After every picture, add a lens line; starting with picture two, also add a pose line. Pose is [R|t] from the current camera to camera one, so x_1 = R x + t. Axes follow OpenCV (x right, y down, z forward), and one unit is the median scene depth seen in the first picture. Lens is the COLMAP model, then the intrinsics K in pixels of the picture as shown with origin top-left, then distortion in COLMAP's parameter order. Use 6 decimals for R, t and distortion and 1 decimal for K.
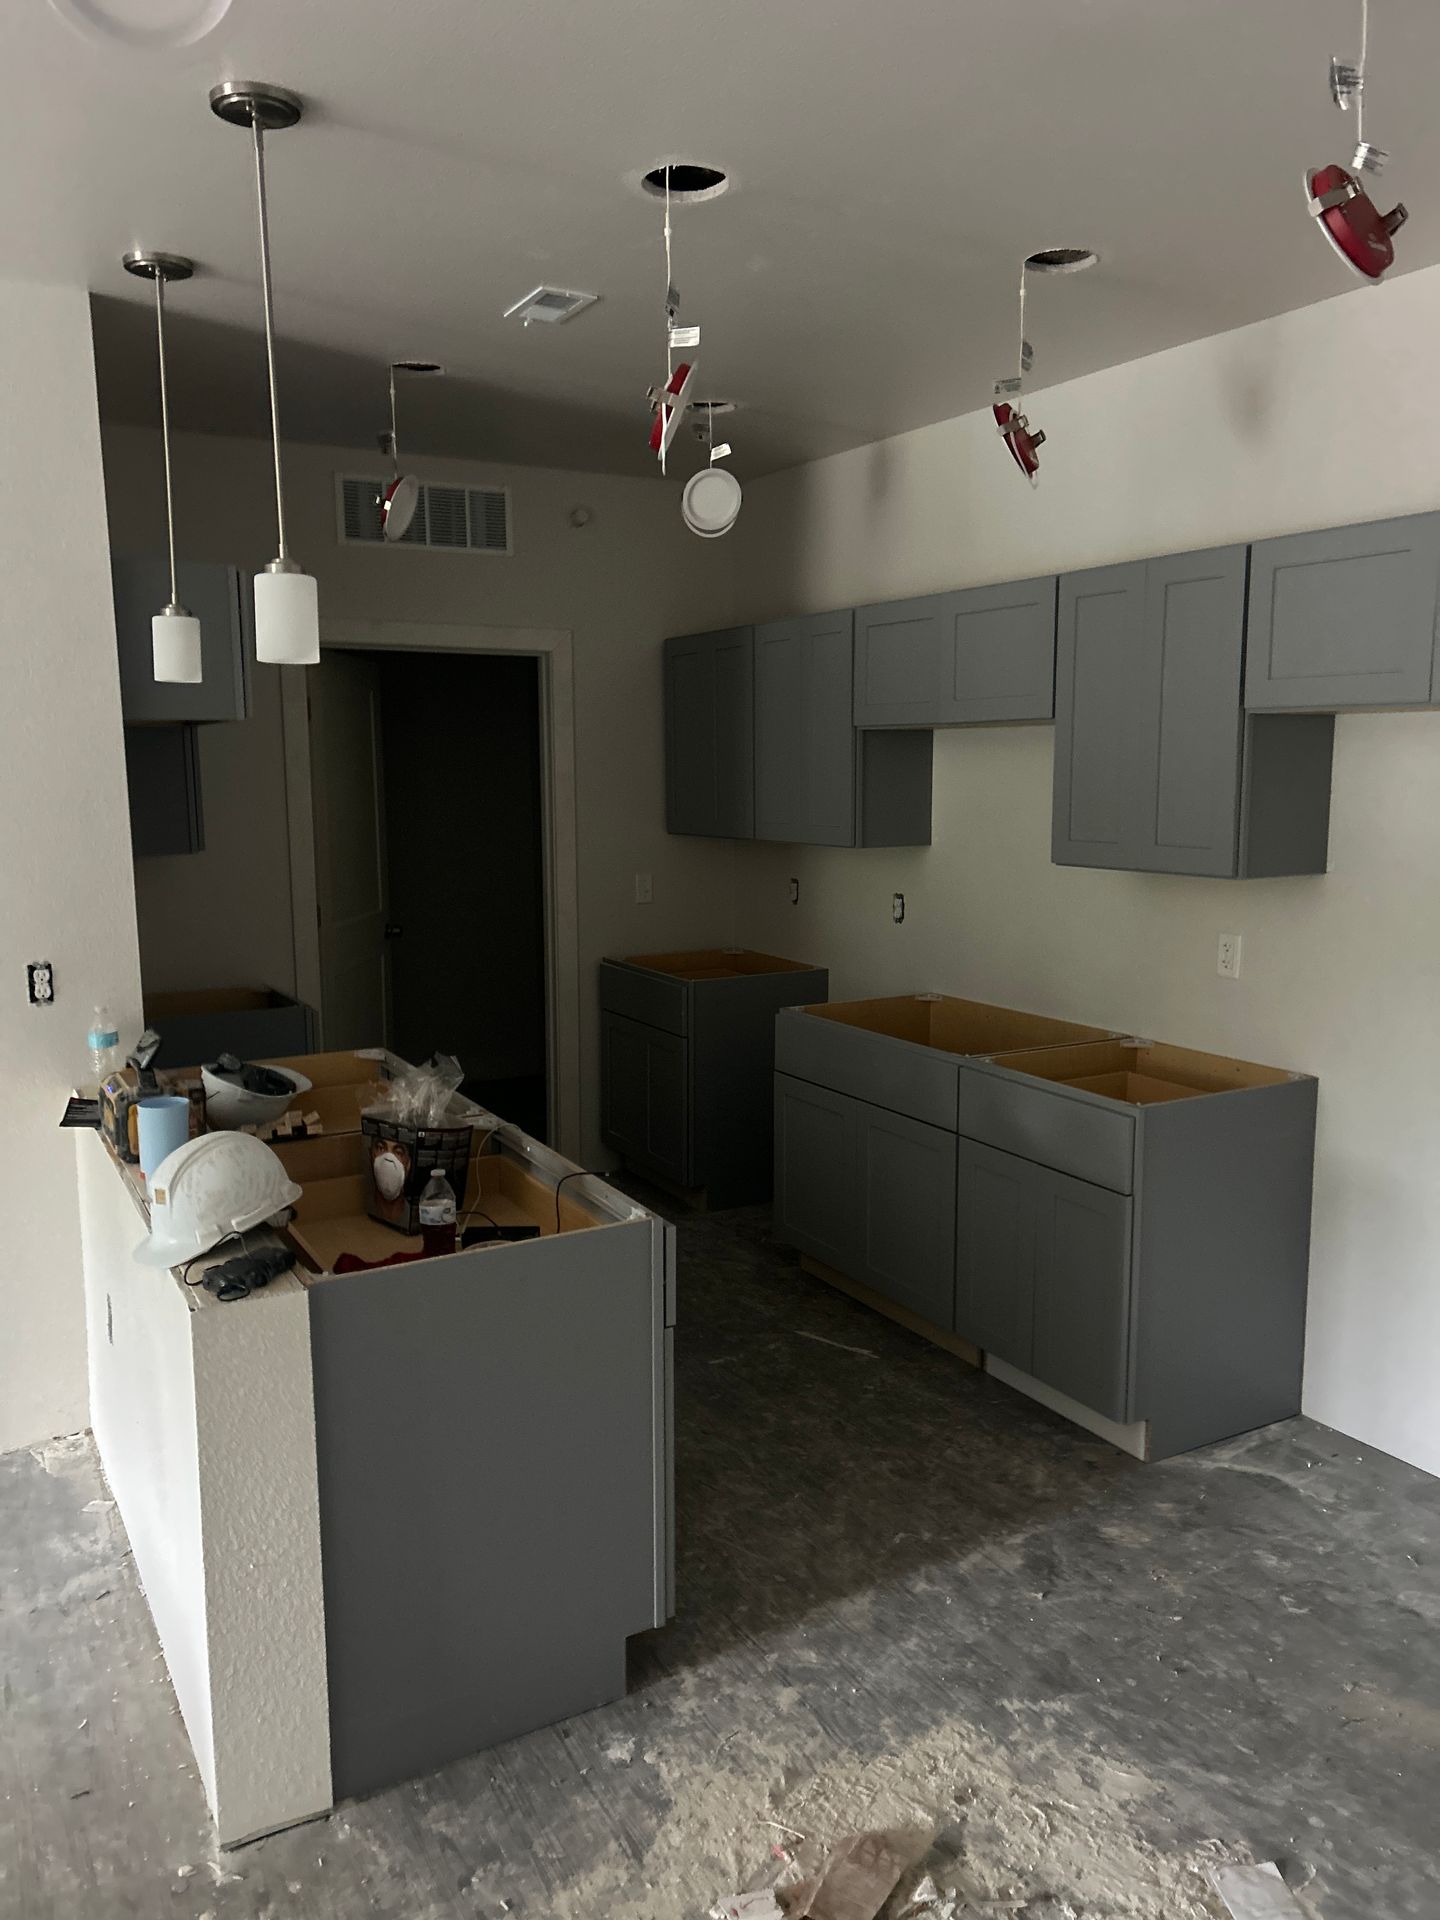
lens RADIAL K [[1444.6, 0, 720.6], [0, 1444.6, 964.9], [0, 0, 1]] dist [0.003994, 0.005192]
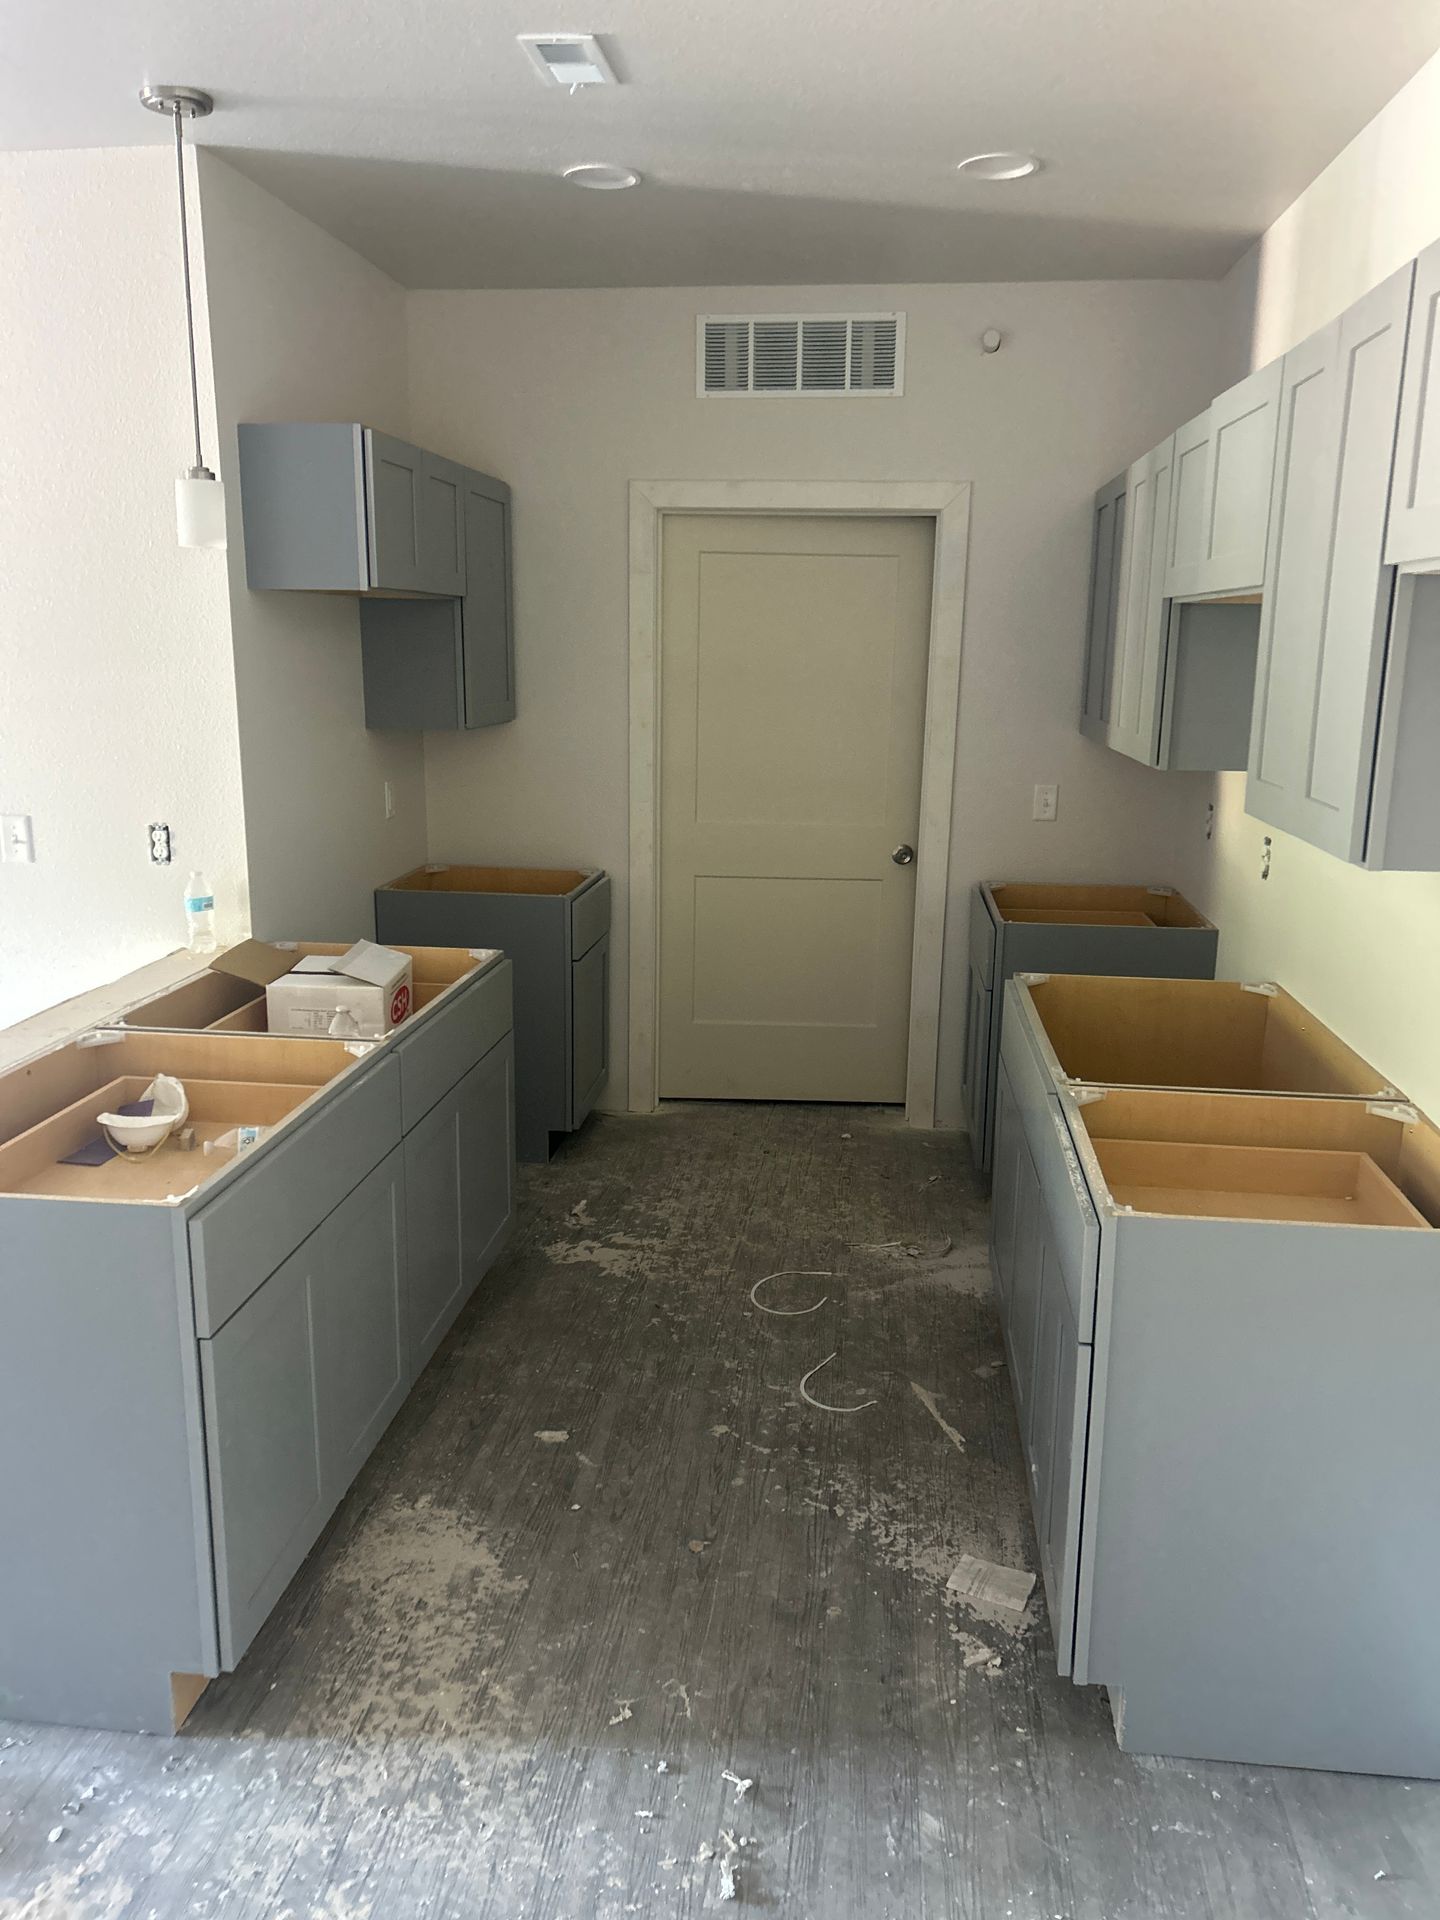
lens RADIAL K [[1444.6, 0, 718.9], [0, 1444.6, 952.3], [0, 0, 1]] dist [0.003994, 0.005192]
pose [[0.806375, 0.142596, -0.573956, 0.472883], [-0.101082, 0.989447, 0.103809, -0.059136], [0.582702, -0.025693, 0.812279, 0.378754]]
